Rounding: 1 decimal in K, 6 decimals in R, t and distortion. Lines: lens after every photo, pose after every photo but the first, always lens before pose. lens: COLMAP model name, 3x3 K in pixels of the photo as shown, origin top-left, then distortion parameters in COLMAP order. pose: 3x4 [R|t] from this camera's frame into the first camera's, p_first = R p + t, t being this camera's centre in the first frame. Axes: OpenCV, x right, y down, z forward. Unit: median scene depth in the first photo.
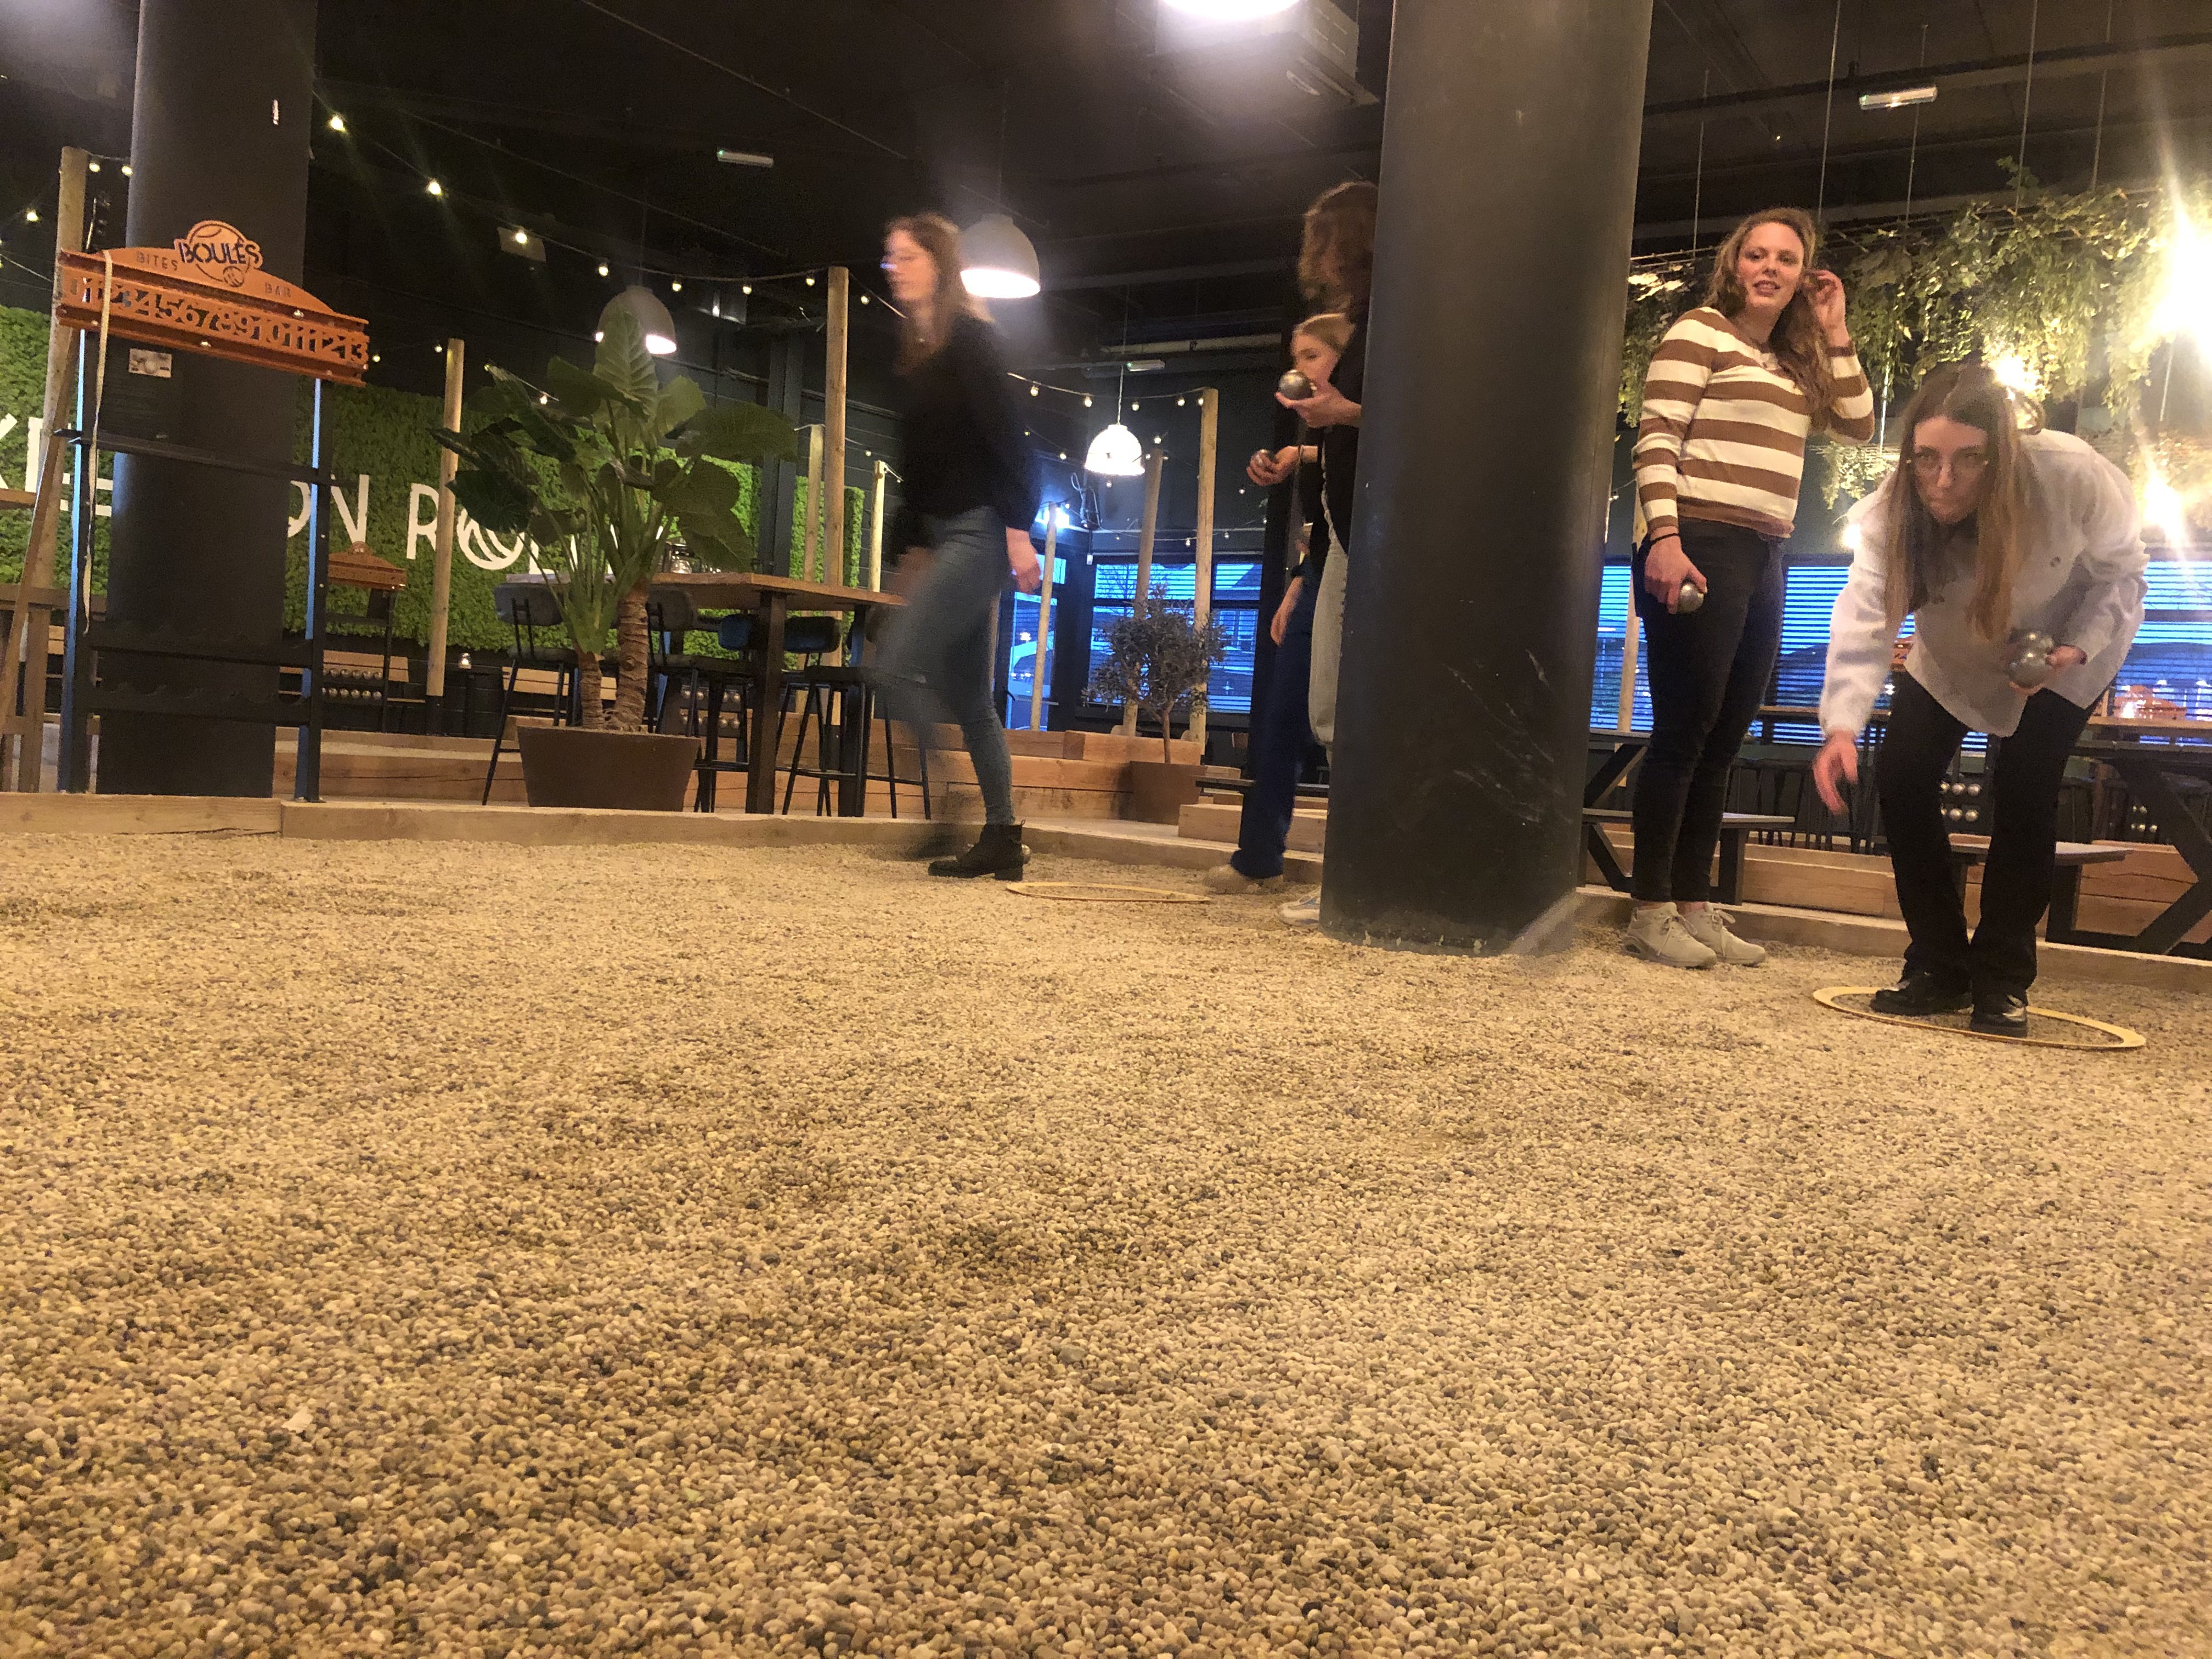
lens RADIAL K [[1808.9, 0, 1118.3], [0, 1808.9, 787.1], [0, 0, 1]] dist [0.063349, -0.069886]
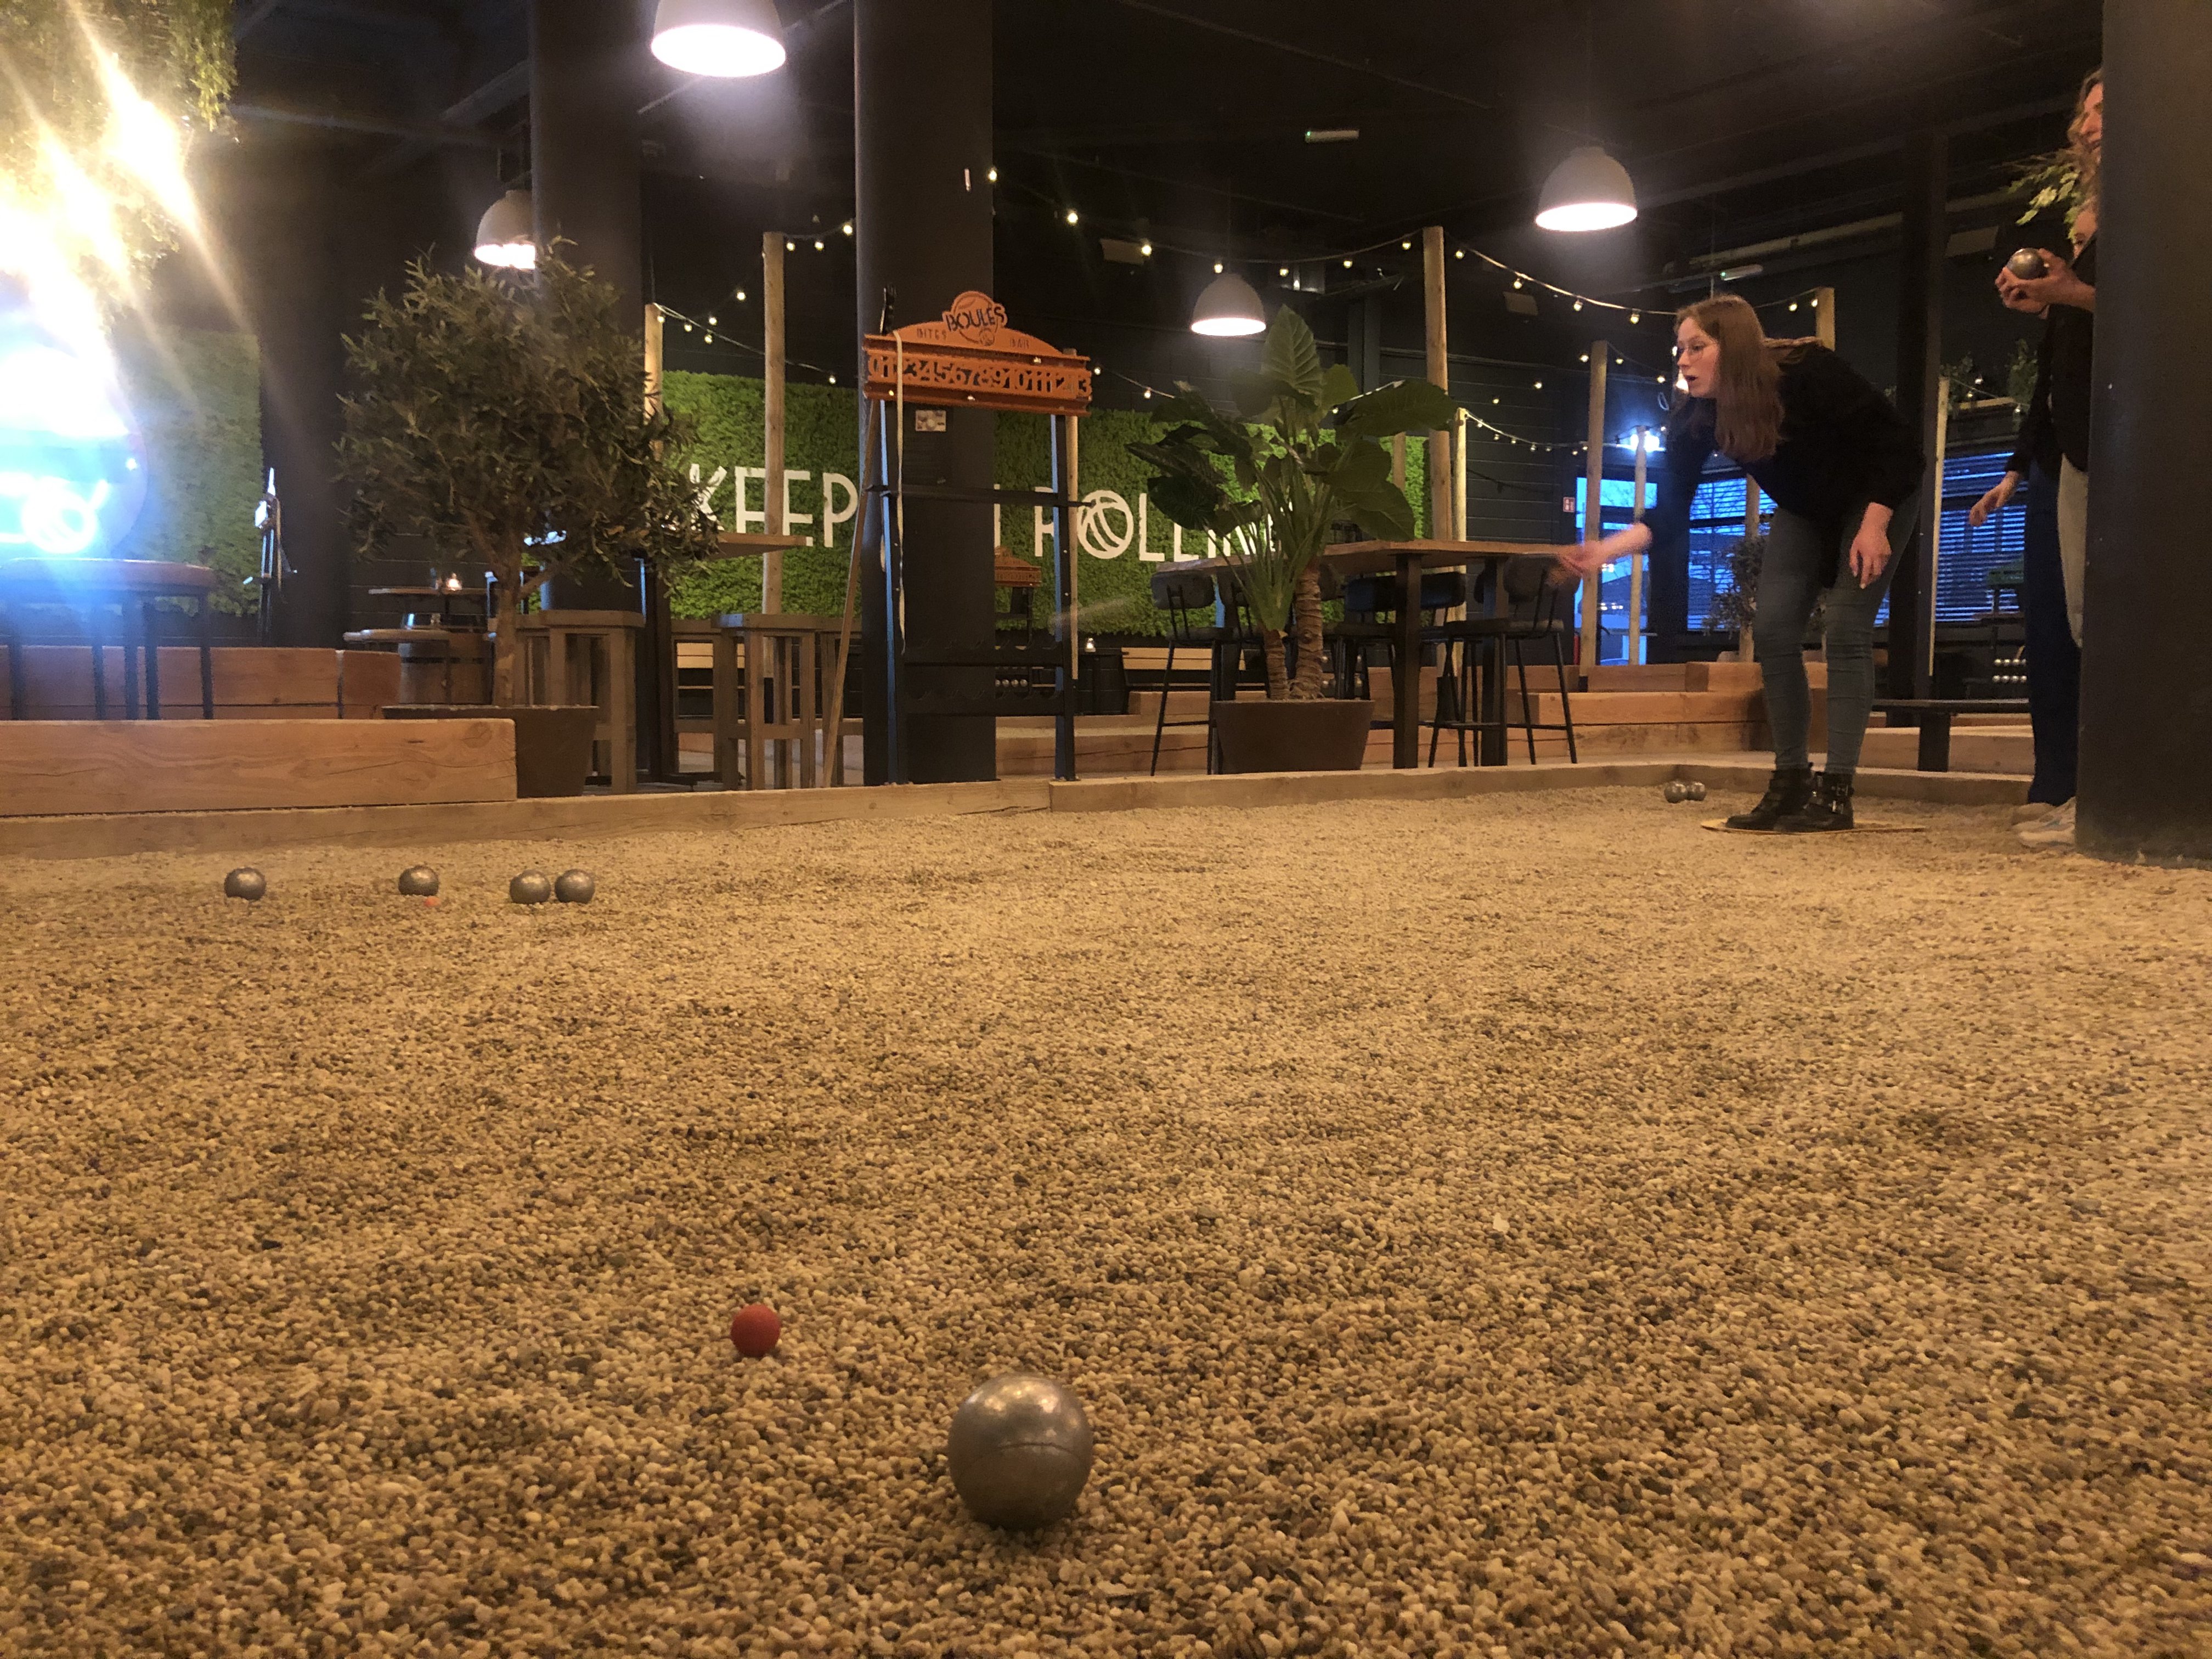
lens RADIAL K [[1810.1, 0, 1068.3], [0, 1810.1, 815.7], [0, 0, 1]] dist [0.009037, 0.017197]
pose [[0.942809, -0.052828, -0.329119, -0.067754], [0.066702, 0.997291, 0.030996, -0.005956], [0.326591, -0.051176, 0.943779, -0.088185]]
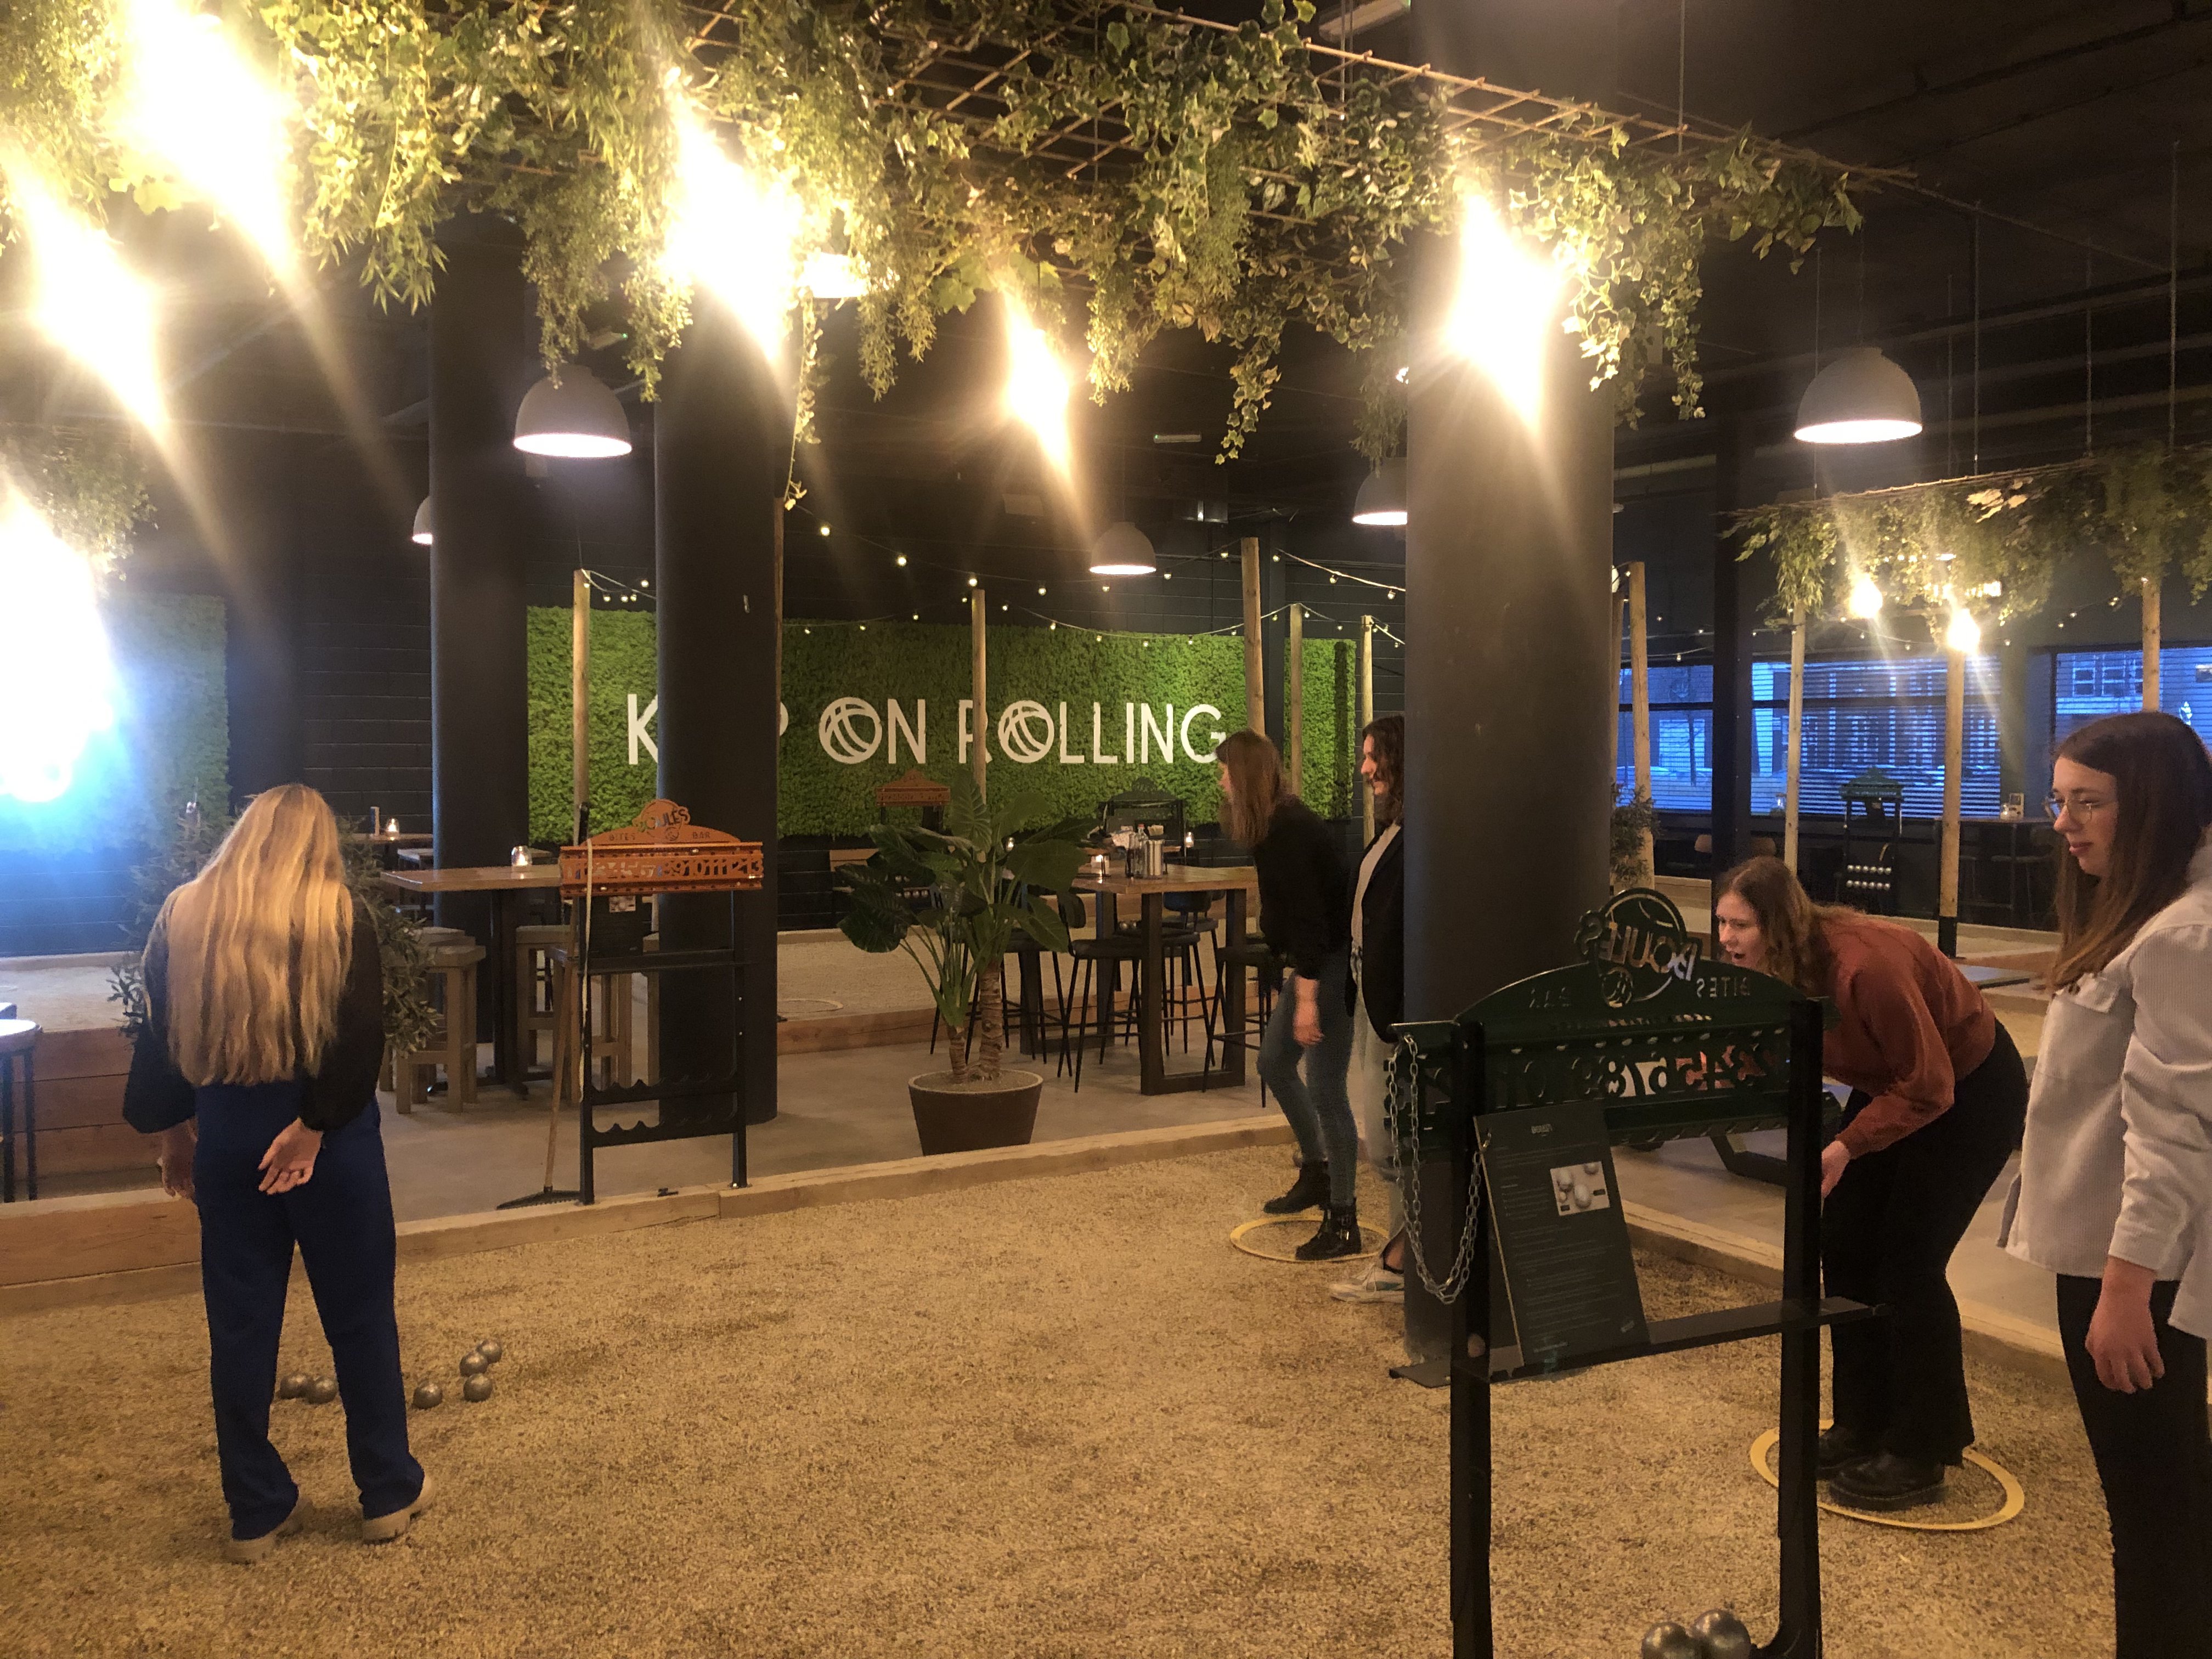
lens RADIAL K [[1808.9, 0, 1118.3], [0, 1808.9, 787.1], [0, 0, 1]] dist [0.063349, -0.069886]
pose [[0.938682, -0.067630, -0.338087, 0.336202], [0.065387, 0.997697, -0.018034, -0.261630], [0.338528, -0.005178, 0.940942, -0.235411]]
